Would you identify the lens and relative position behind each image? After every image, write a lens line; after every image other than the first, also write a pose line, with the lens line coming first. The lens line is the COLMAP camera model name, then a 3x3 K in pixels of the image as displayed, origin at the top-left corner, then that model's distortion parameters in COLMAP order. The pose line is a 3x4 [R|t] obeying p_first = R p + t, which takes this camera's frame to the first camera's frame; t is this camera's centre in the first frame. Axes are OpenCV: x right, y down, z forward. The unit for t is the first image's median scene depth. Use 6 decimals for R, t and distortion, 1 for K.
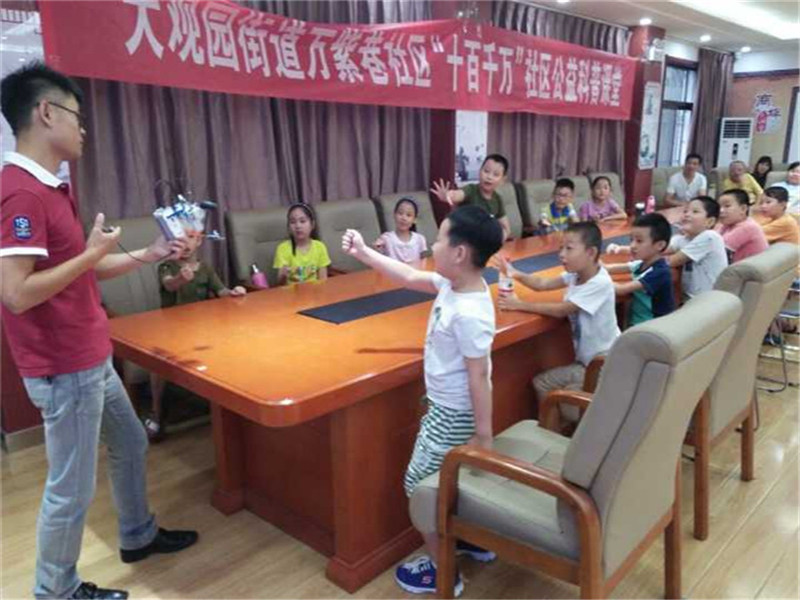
lens RADIAL K [[649.5, 0, 409.4], [0, 649.5, 303.1], [0, 0, 1]] dist [0.113527, -0.196569]
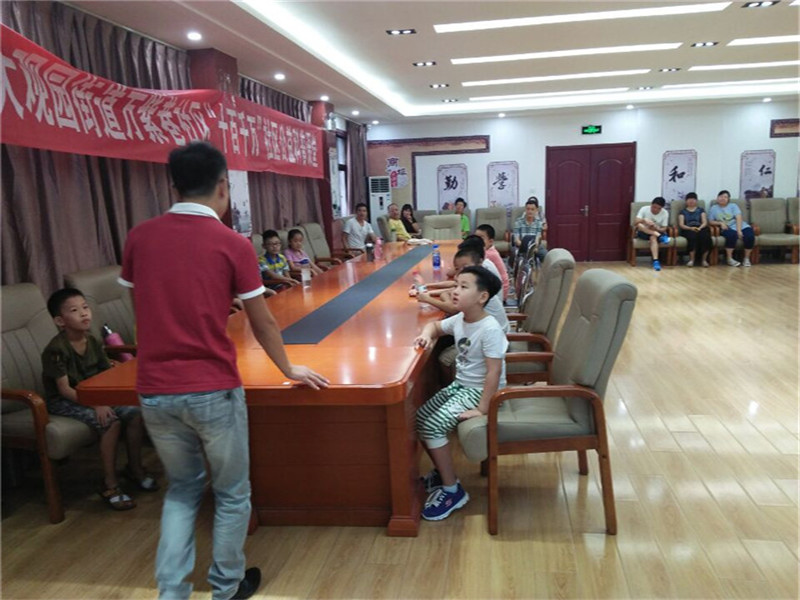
lens RADIAL K [[649.5, 0, 409.4], [0, 649.5, 303.1], [0, 0, 1]] dist [0.113527, -0.196569]
pose [[0.817552, -0.125401, 0.562036, -0.356376], [0.174982, 0.983950, -0.034996, 0.017606], [-0.548626, 0.126957, 0.826372, -0.046403]]
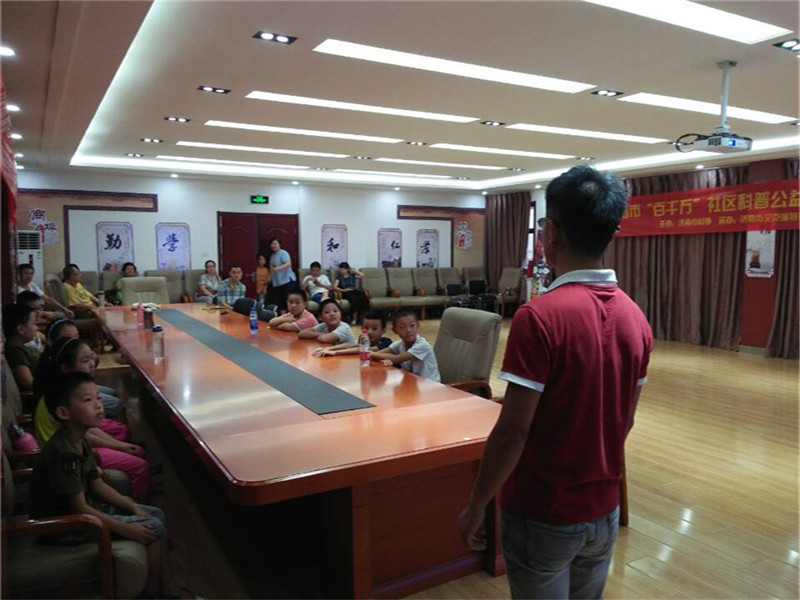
lens RADIAL K [[649.5, 0, 409.4], [0, 649.5, 303.1], [0, 0, 1]] dist [0.113527, -0.196569]
pose [[0.280996, -0.077948, 0.956538, -0.672779], [0.232408, 0.972556, 0.010980, -0.078169], [-0.931143, 0.219222, 0.291400, 0.308691]]
